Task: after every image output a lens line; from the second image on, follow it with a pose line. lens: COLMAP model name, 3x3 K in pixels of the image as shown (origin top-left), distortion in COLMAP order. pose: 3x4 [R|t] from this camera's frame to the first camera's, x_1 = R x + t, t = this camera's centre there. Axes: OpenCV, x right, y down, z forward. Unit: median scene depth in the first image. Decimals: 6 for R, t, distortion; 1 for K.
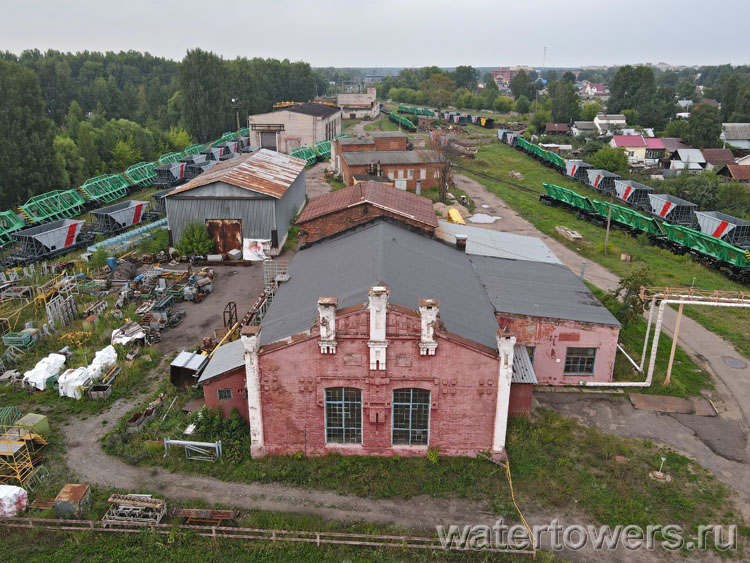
lens RADIAL K [[582.2, 0, 375.0], [0, 582.2, 281.5], [0, 0, 1]] dist [0.005771, 0.009535]
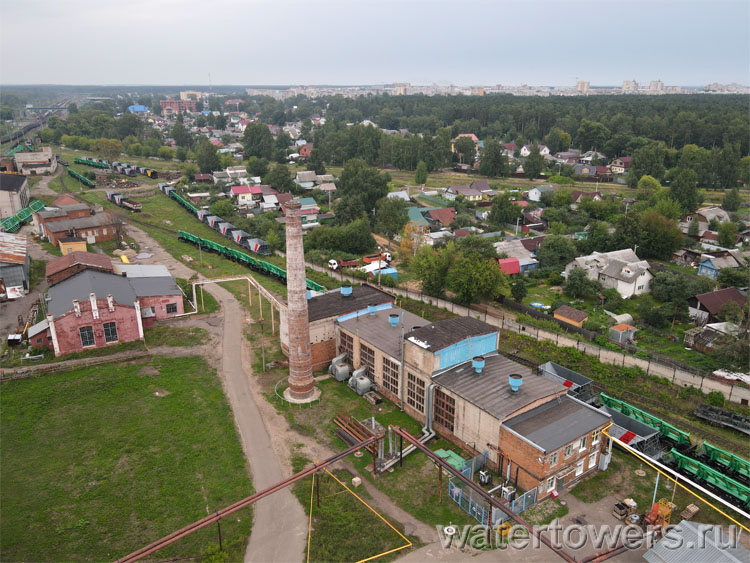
lens RADIAL K [[582.2, 0, 375.0], [0, 582.2, 281.5], [0, 0, 1]] dist [0.005771, 0.009535]
pose [[0.873229, -0.161821, 0.459658, -0.047922], [0.167585, 0.985444, 0.028555, 0.053998], [-0.457588, 0.052096, 0.887637, -1.243789]]
